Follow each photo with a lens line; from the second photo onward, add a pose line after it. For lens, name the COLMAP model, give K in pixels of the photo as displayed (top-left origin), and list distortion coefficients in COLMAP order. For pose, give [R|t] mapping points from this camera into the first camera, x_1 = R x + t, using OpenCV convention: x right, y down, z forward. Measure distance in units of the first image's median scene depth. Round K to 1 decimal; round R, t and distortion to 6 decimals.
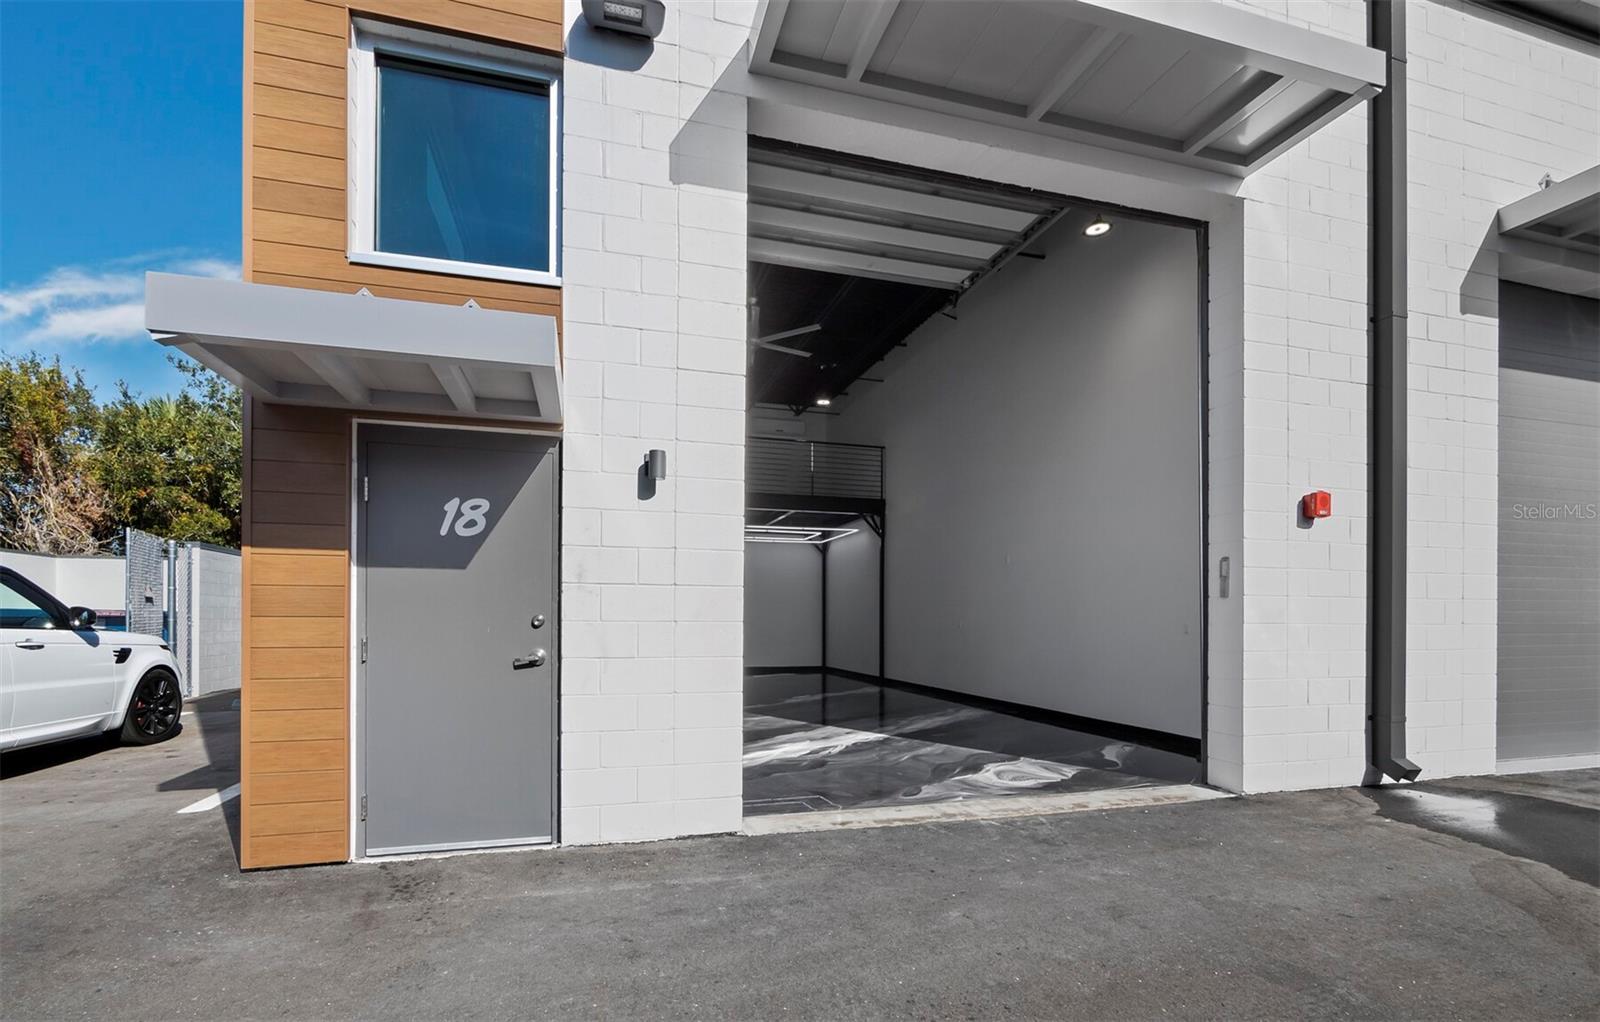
lens RADIAL K [[697.4, 0, 777.1], [0, 697.4, 619.0], [0, 0, 1]] dist [-0.001378, -0.000558]
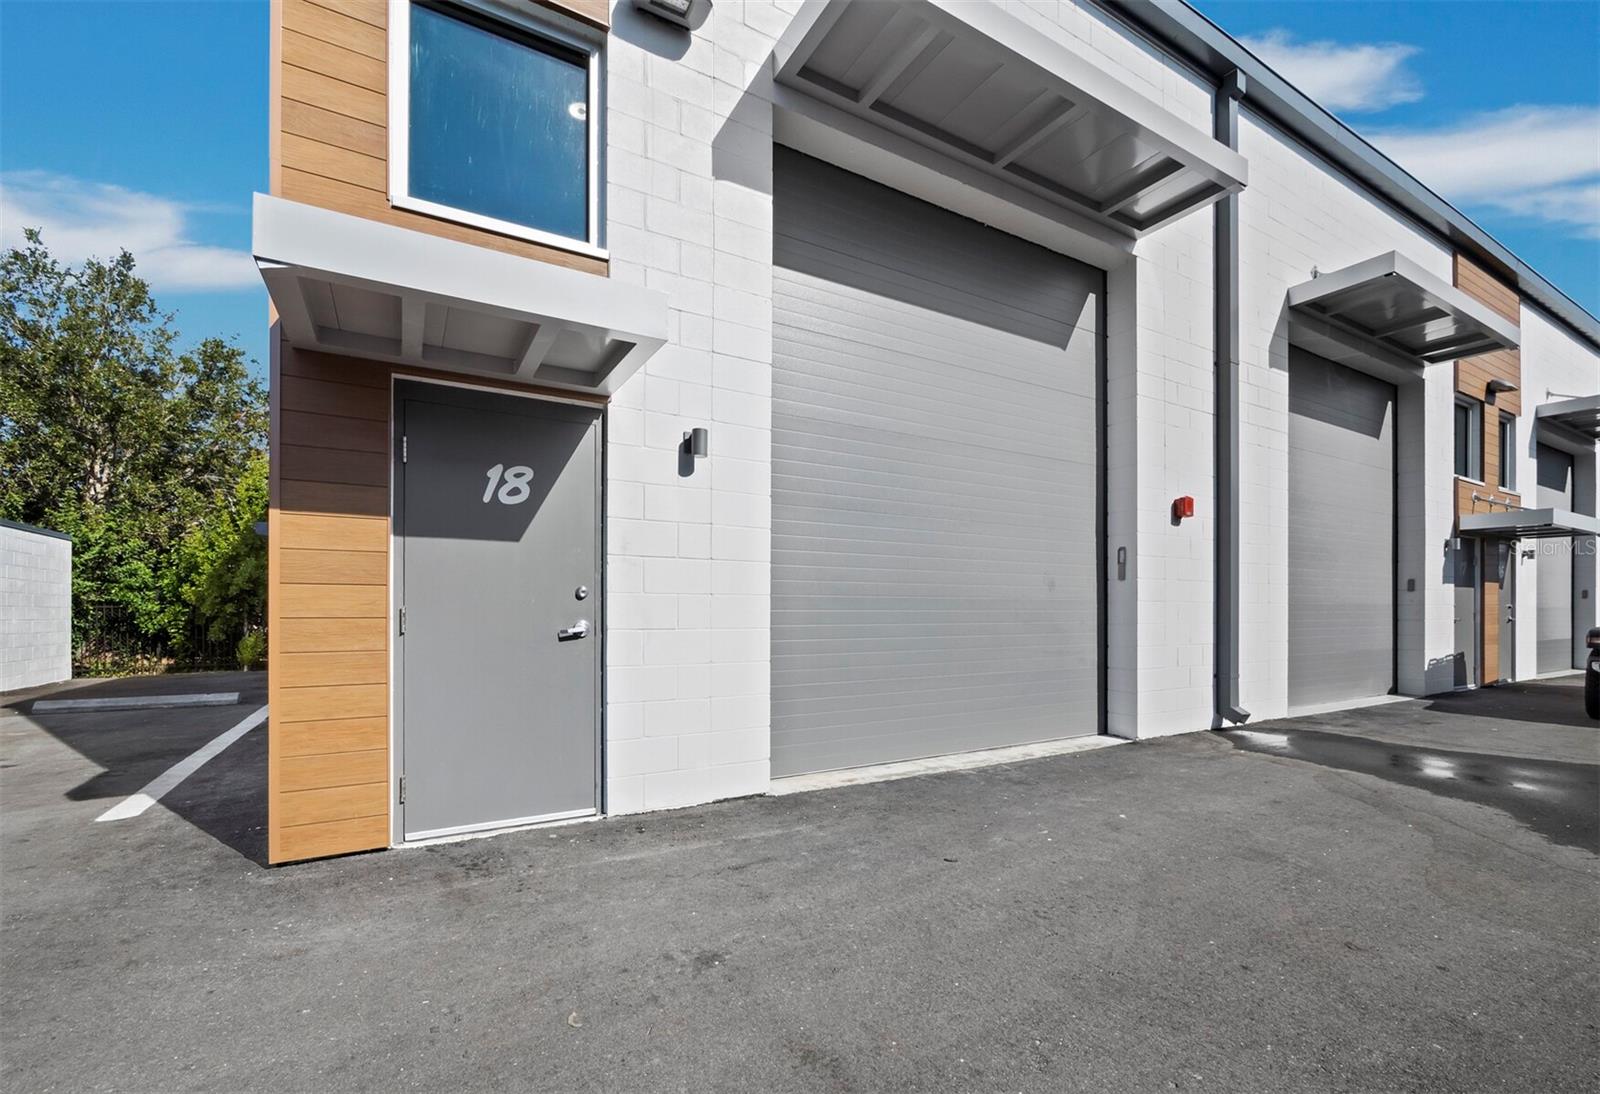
lens RADIAL K [[689.7, 0, 799.6], [0, 689.7, 609.7], [0, 0, 1]] dist [-0.000782, 0.000010]
pose [[0.965744, -0.001745, 0.259490, -0.296453], [0.002270, 0.999996, -0.001723, 0.029737], [-0.259486, 0.002253, 0.965744, -0.031105]]
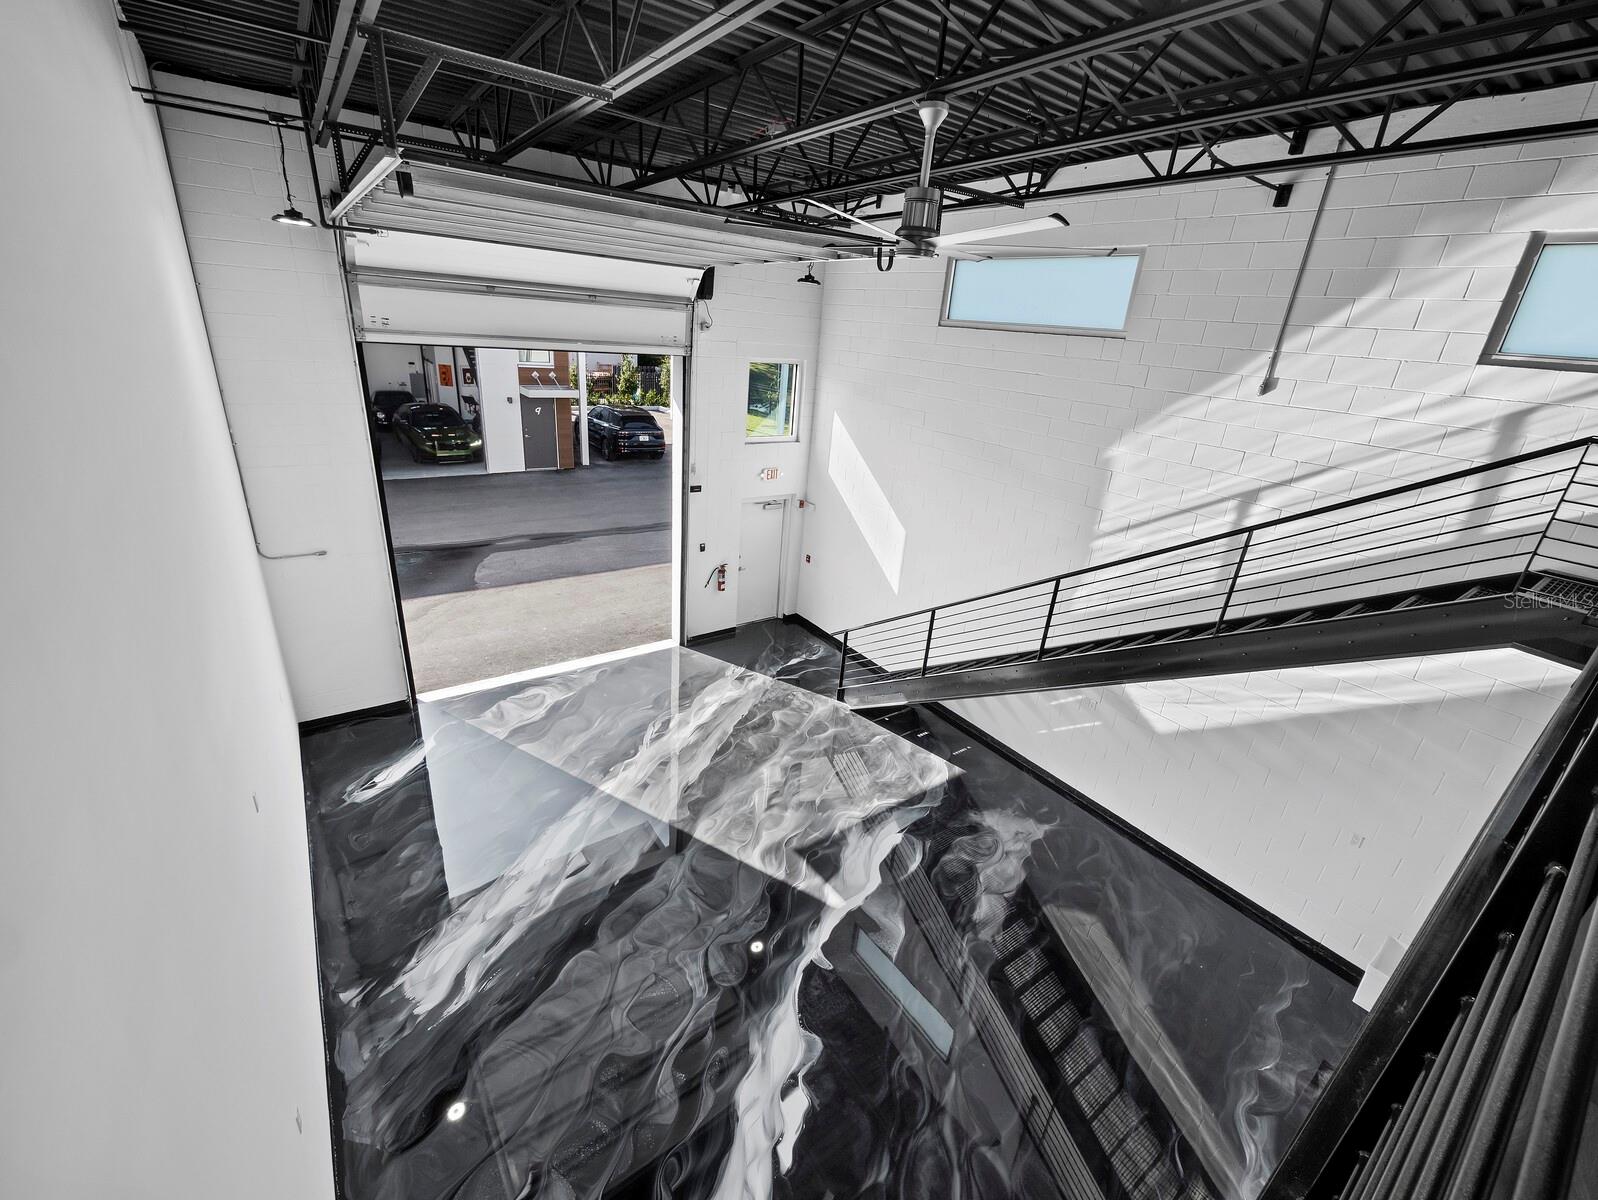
lens RADIAL K [[672.1, 0, 804.1], [0, 672.1, 598.9], [0, 0, 1]] dist [-0.001533, -0.000211]
pose [[-0.928974, 0.066622, -0.364100, 0.449867], [-0.079445, 0.924856, 0.371926, -0.926974], [0.361518, 0.374436, -0.853875, 3.636812]]
